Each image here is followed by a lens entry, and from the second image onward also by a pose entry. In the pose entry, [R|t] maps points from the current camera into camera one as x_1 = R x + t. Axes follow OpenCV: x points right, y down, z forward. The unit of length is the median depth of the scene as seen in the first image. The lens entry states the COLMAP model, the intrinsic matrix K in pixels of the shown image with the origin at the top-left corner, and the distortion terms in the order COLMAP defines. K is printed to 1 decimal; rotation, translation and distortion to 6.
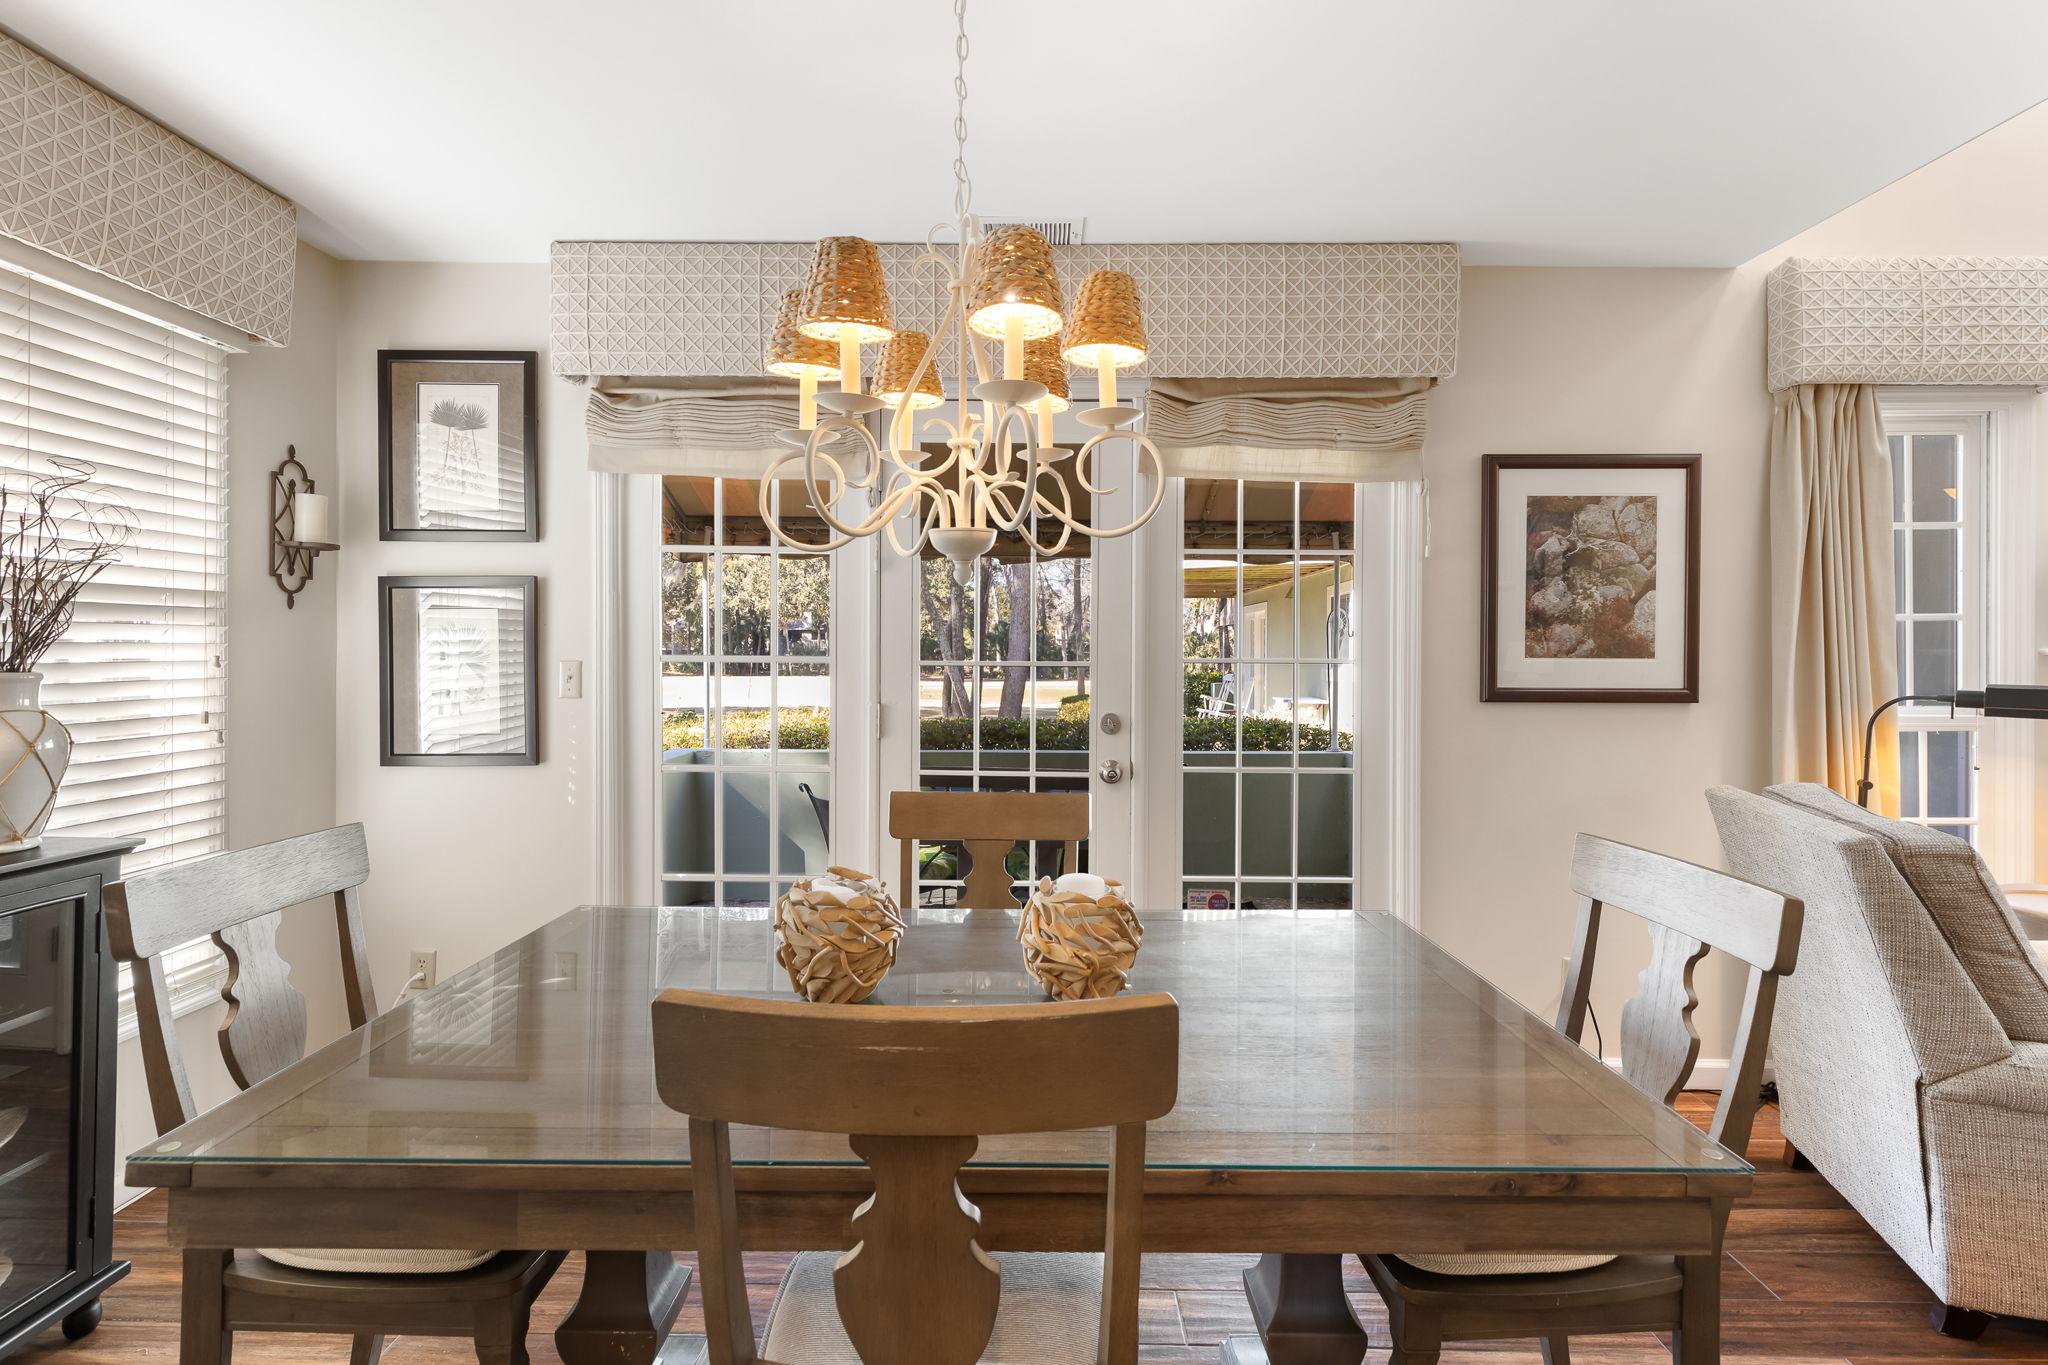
lens RADIAL K [[931.8, 0, 1033.4], [0, 931.8, 656.4], [0, 0, 1]] dist [-0.002069, -0.000132]
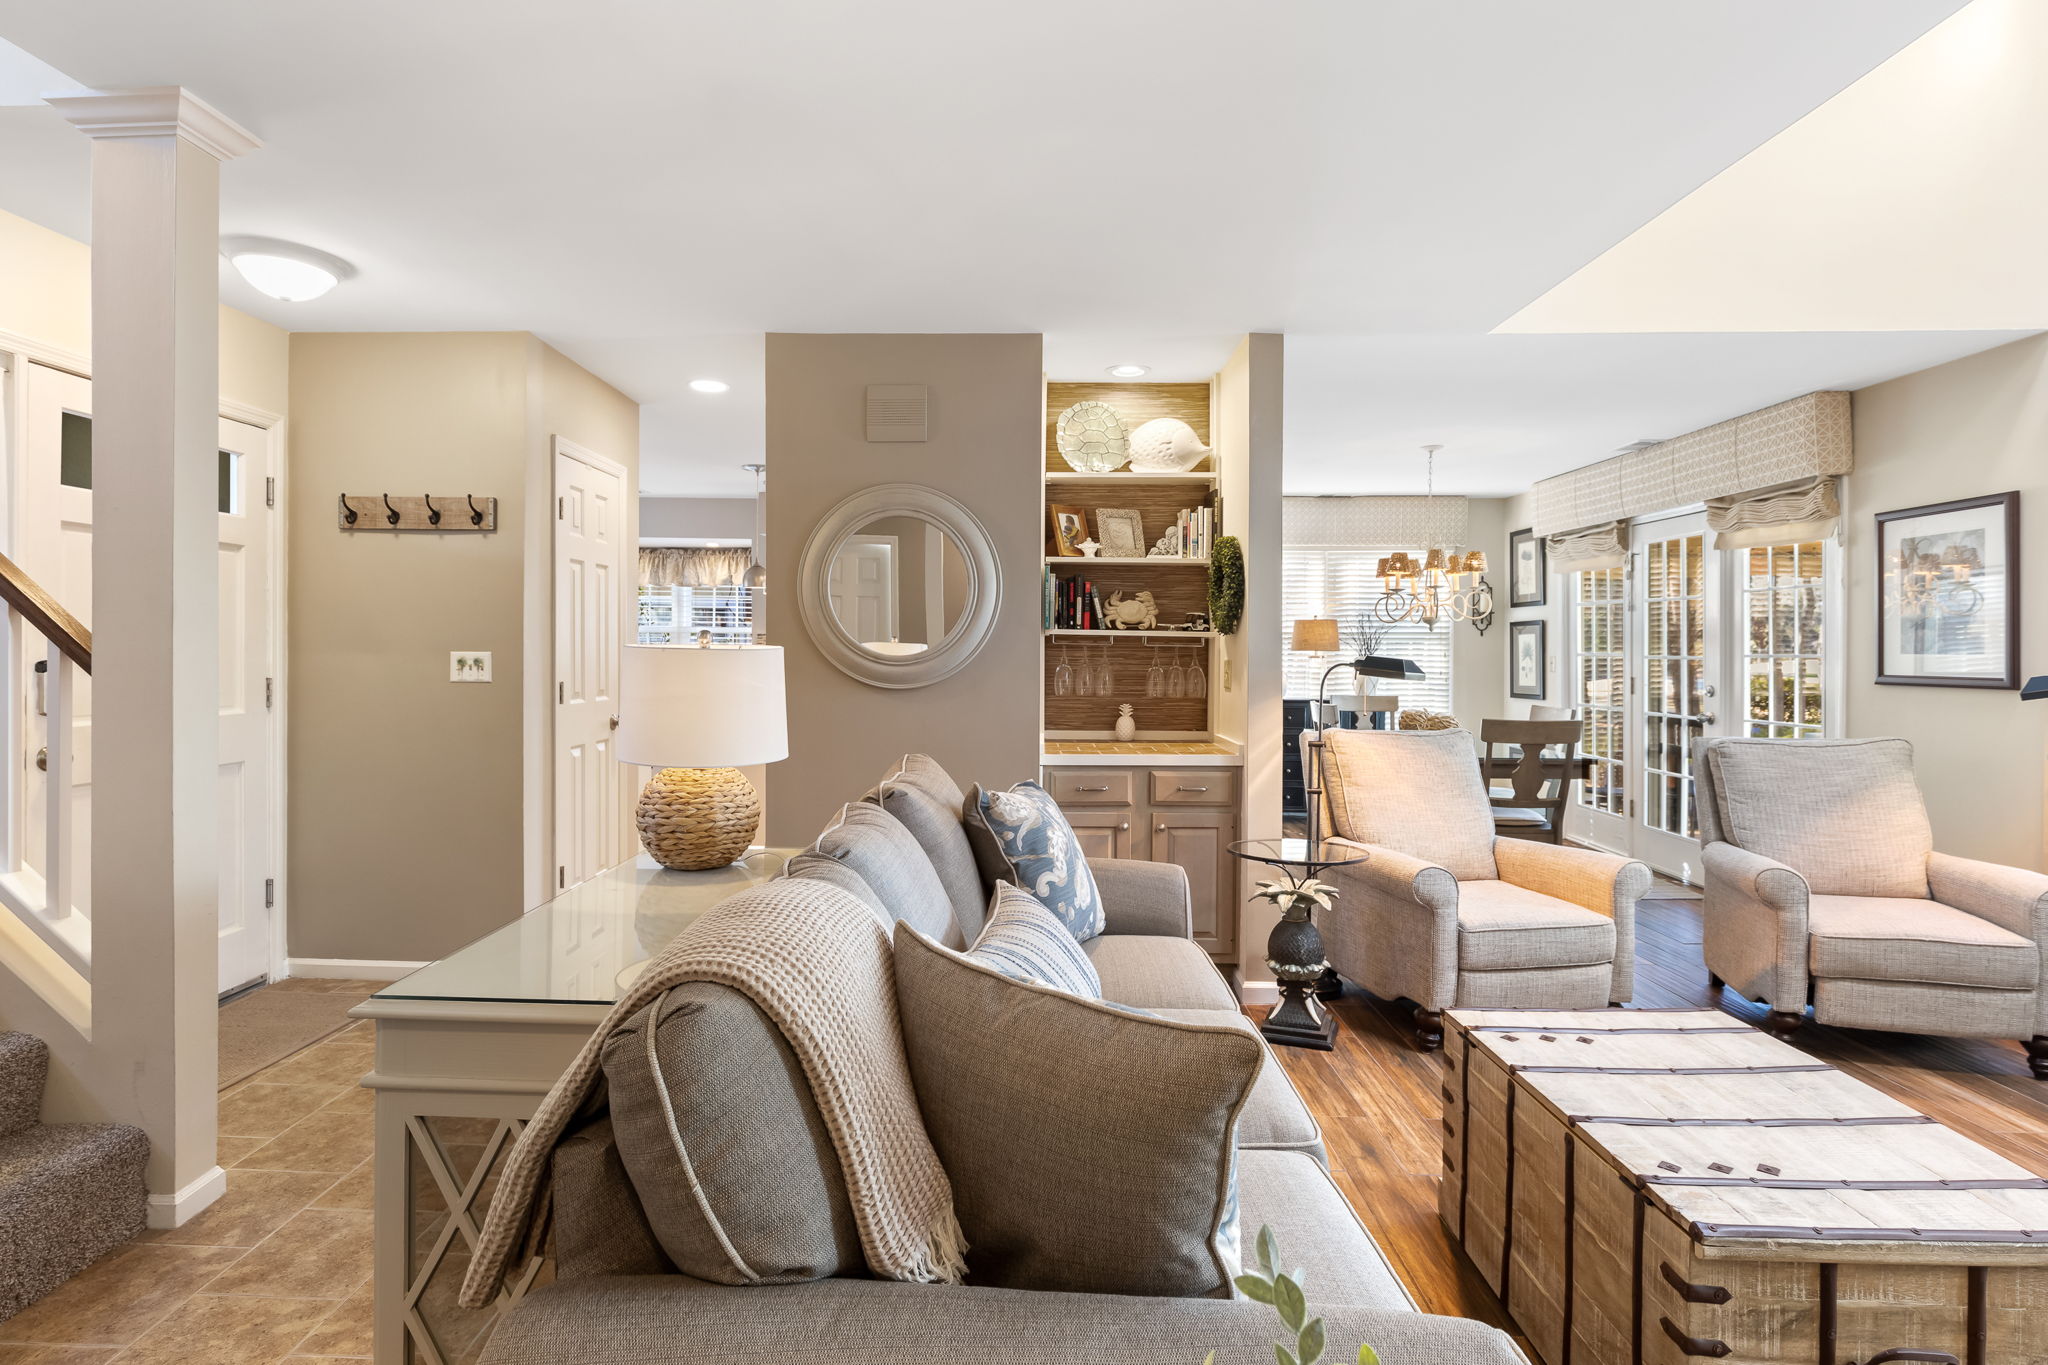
lens RADIAL K [[1014.4, 0, 995.1], [0, 1014.4, 655.3], [0, 0, 1]] dist [-0.003564, -0.000164]
pose [[-0.022678, 0.000118, -0.999743, 2.091462], [-0.009981, 0.999950, 0.000344, 0.016486], [0.999693, 0.009986, -0.022676, -0.332675]]
